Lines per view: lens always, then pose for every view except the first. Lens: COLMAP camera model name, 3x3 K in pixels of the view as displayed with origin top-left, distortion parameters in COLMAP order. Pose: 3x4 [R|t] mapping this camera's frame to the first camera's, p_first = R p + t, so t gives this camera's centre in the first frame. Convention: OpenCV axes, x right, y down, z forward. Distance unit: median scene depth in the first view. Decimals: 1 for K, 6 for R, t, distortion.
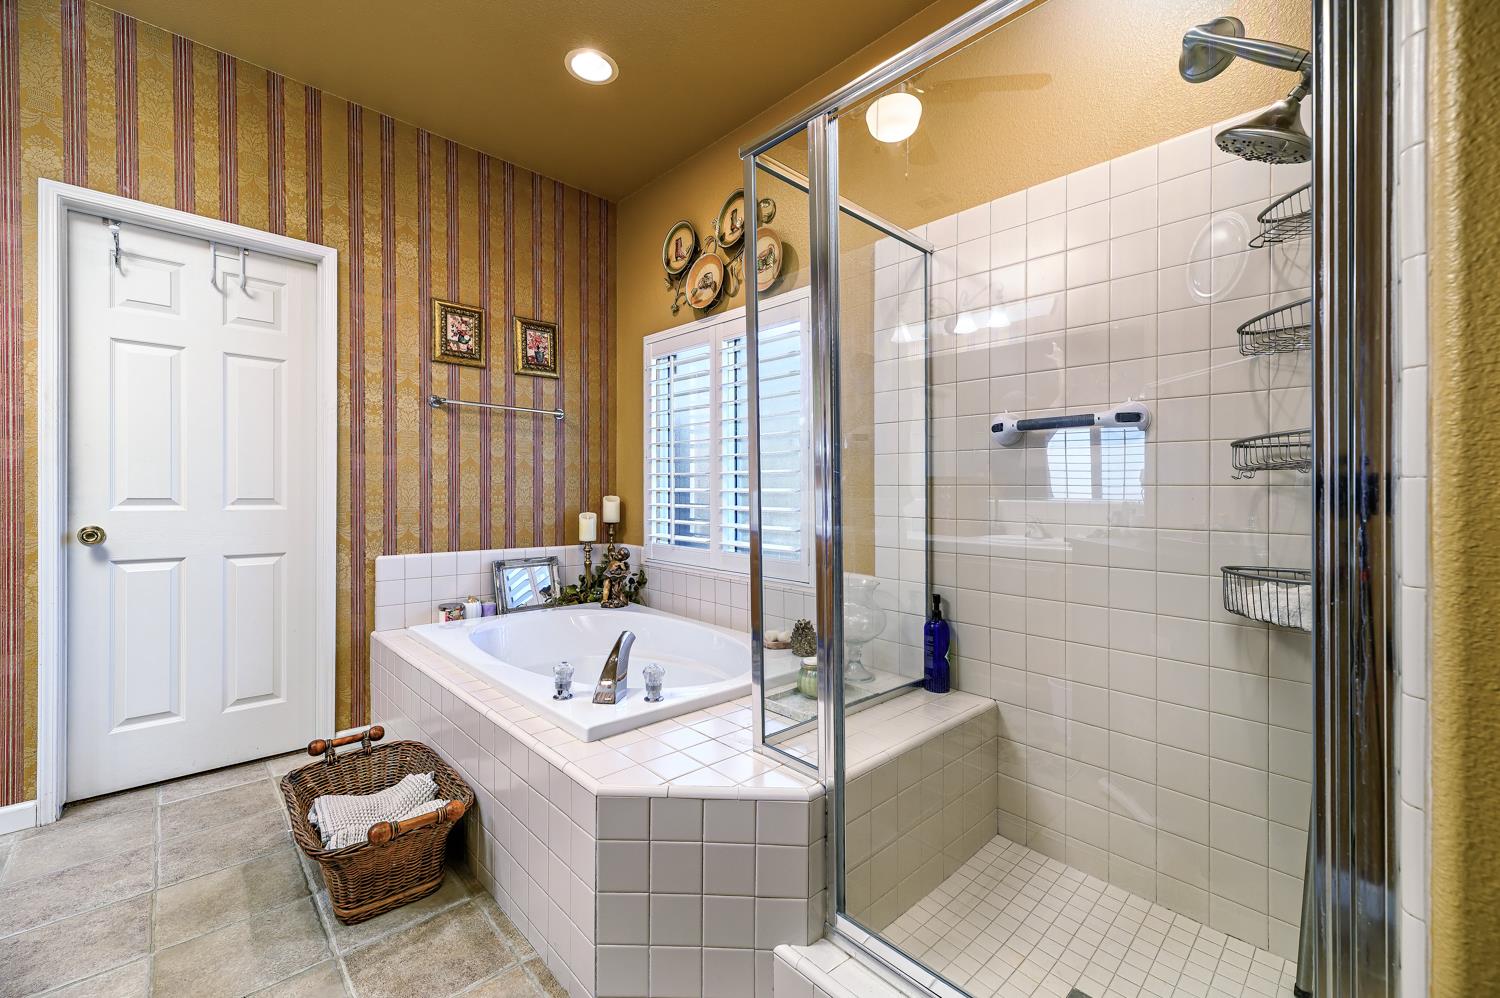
lens RADIAL K [[616.8, 0, 748.6], [0, 616.8, 496.1], [0, 0, 1]] dist [0.001187, -0.000199]
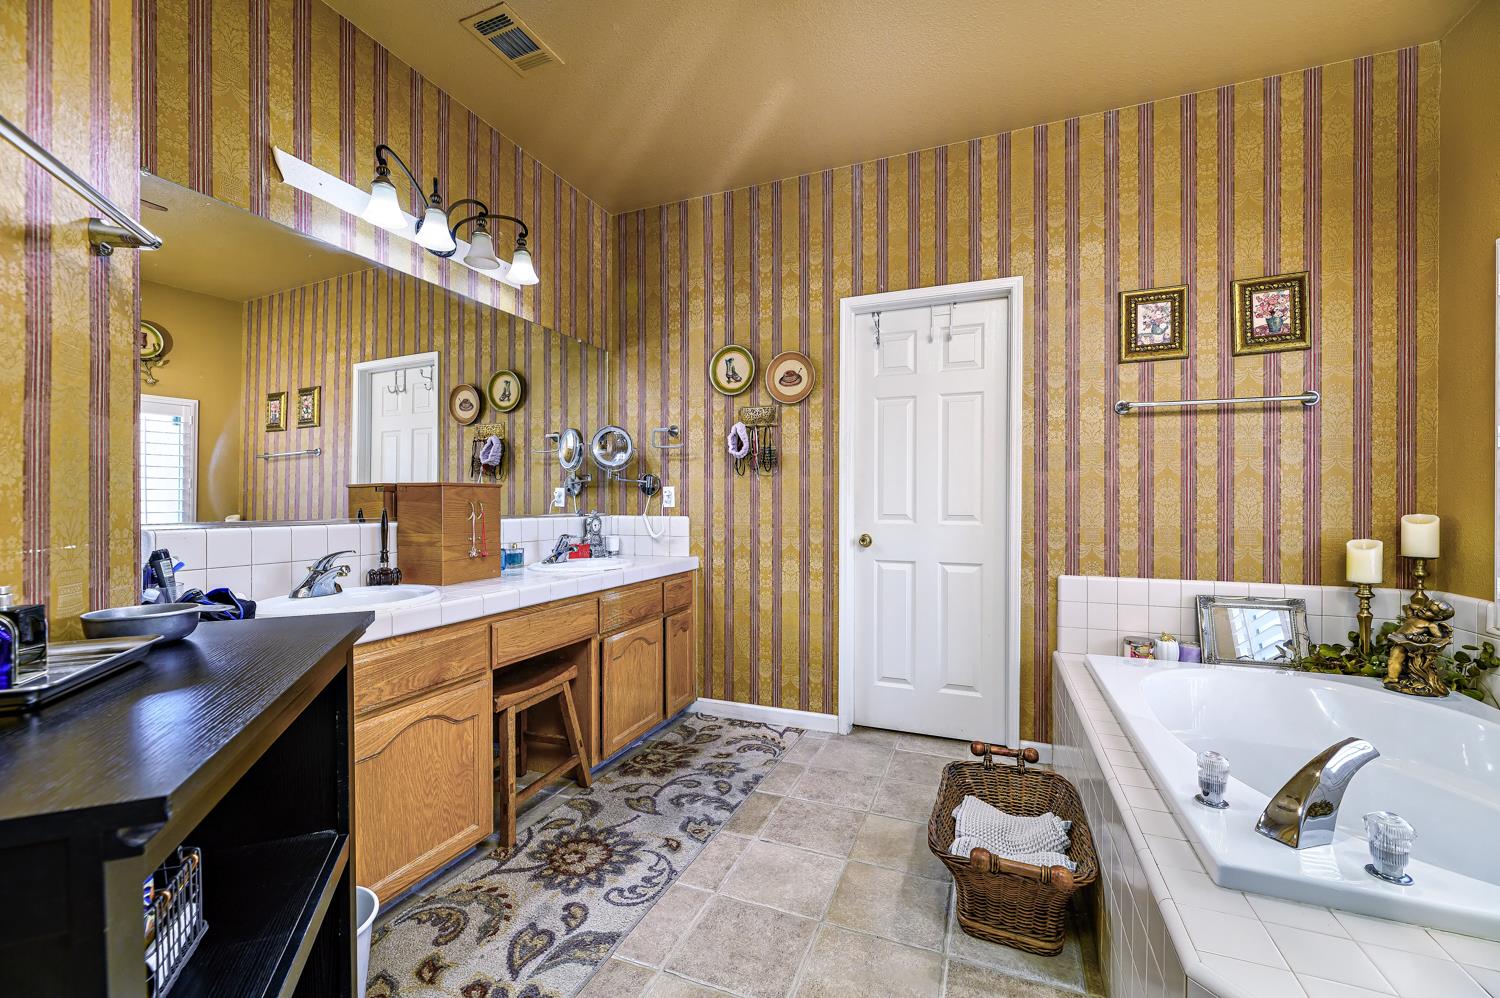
lens RADIAL K [[616.8, 0, 750.6], [0, 616.8, 504.9], [0, 0, 1]] dist [0.001187, -0.000199]
pose [[0.406448, -0.002056, -0.913672, 0.092804], [0.000501, 0.999998, -0.002028, -0.011422], [0.913674, 0.000366, 0.406448, 0.152869]]
